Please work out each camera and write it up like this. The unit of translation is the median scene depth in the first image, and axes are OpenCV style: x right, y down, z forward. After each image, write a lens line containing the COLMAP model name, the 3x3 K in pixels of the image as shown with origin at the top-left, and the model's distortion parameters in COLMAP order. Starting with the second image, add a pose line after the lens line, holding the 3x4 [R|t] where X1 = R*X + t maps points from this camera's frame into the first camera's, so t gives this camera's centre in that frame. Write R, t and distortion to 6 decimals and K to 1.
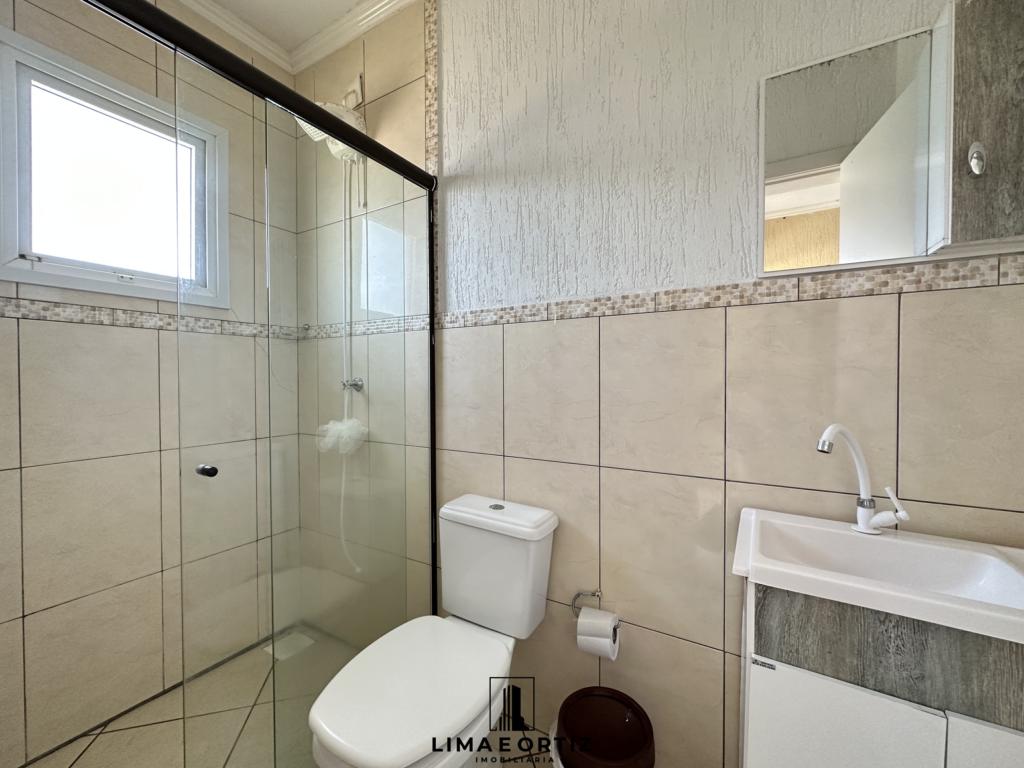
lens RADIAL K [[408.9, 0, 513.2], [0, 408.9, 382.9], [0, 0, 1]] dist [-0.002565, 0.000208]
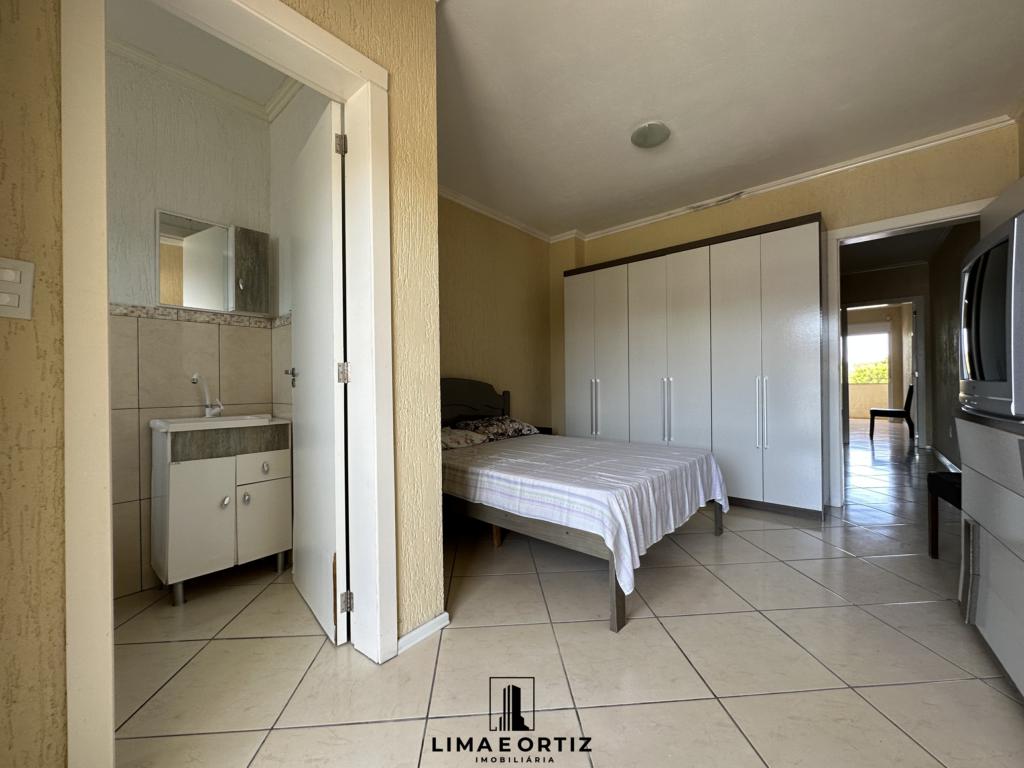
lens RADIAL K [[408.9, 0, 513.2], [0, 408.9, 382.9], [0, 0, 1]] dist [-0.002565, 0.000208]
pose [[0.178116, 0.002558, 0.984006, -1.291405], [0.026581, 0.999619, -0.007410, 0.224574], [-0.983650, 0.027476, 0.177981, -1.308765]]
